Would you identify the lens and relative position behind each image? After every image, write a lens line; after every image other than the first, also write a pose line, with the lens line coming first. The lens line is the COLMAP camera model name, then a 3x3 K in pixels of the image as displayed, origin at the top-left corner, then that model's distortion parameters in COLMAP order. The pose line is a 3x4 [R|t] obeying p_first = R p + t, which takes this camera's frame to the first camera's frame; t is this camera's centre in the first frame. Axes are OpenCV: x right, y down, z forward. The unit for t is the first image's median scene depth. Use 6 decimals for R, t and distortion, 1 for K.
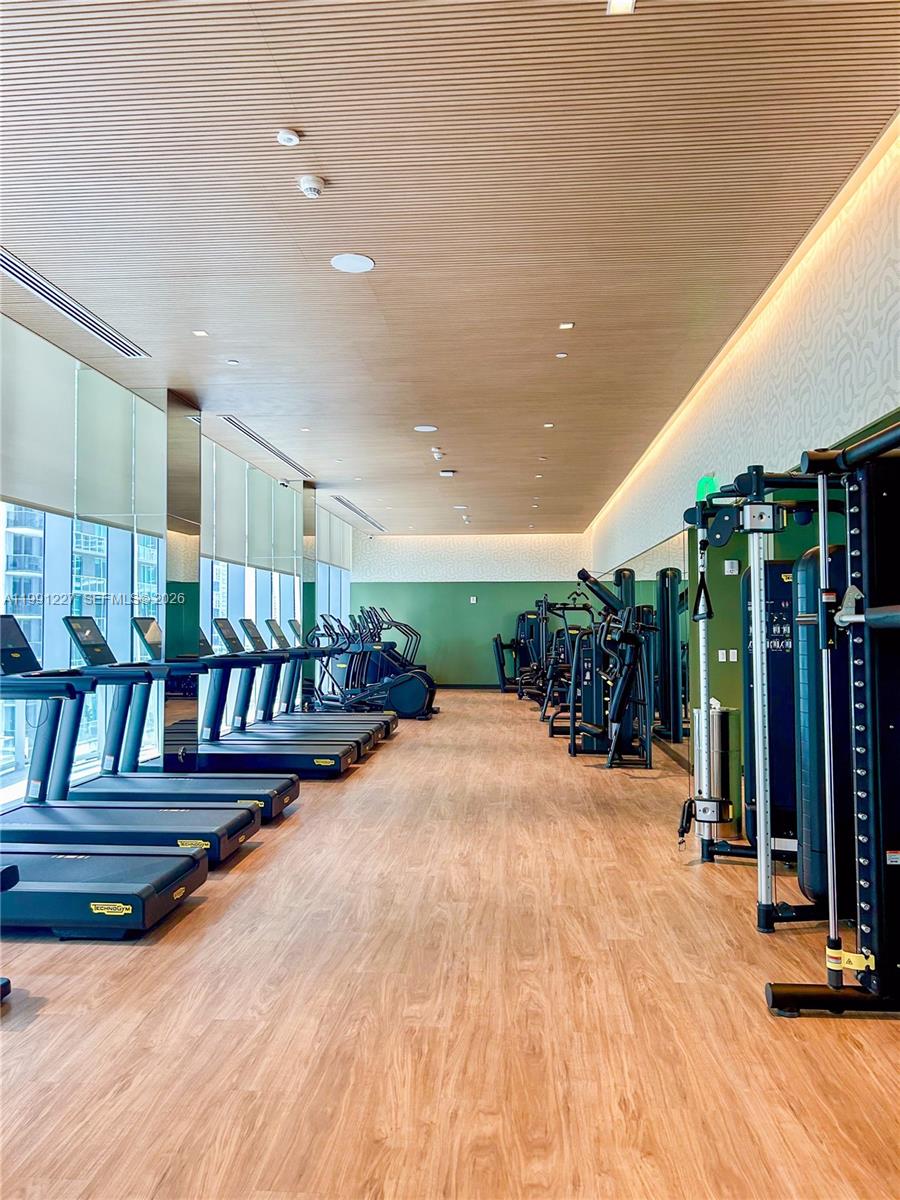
lens RADIAL K [[913.1, 0, 450.0], [0, 913.1, 600.0], [0, 0, 1]] dist [0.089528, -0.082071]
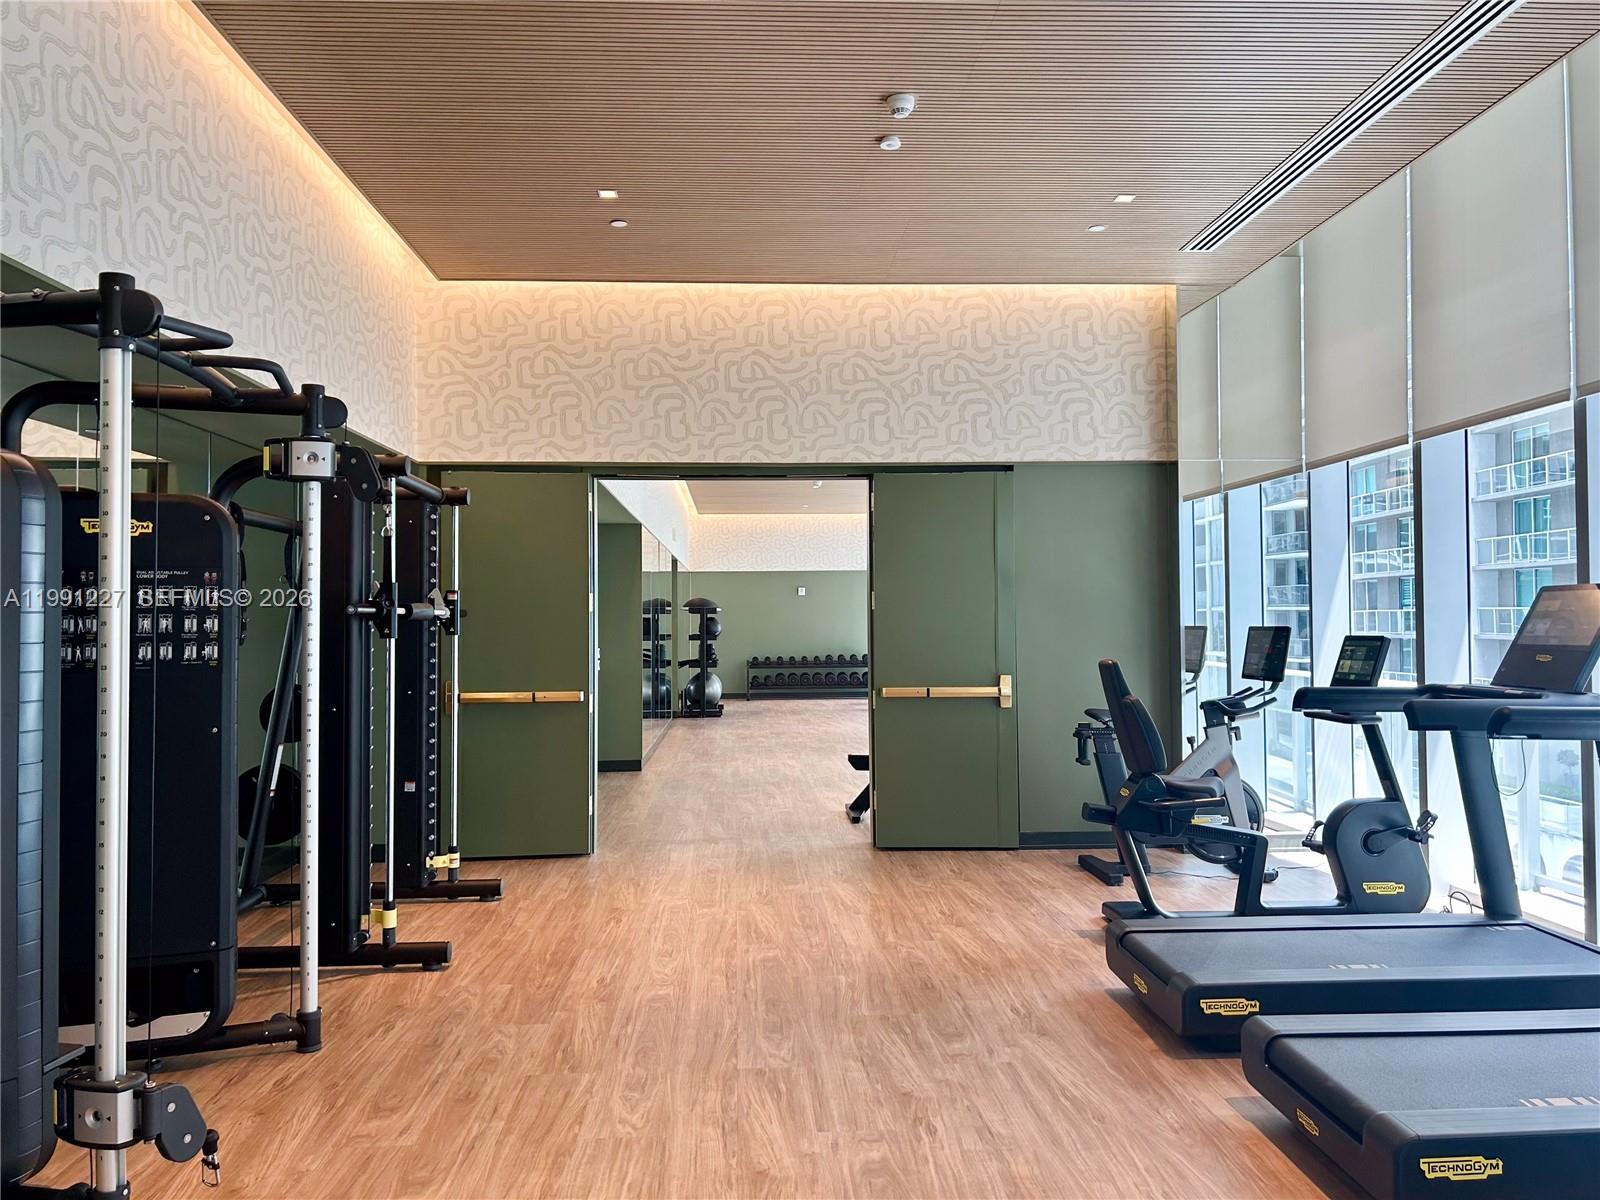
lens RADIAL K [[1217.4, 0, 800.0], [0, 1217.4, 600.0], [0, 0, 1]] dist [0.089528, -0.082071]
pose [[-0.992765, 0.007340, -0.119851, 0.079074], [0.012784, 0.998918, -0.044718, 0.061388], [0.119393, -0.045927, -0.991784, 1.938643]]
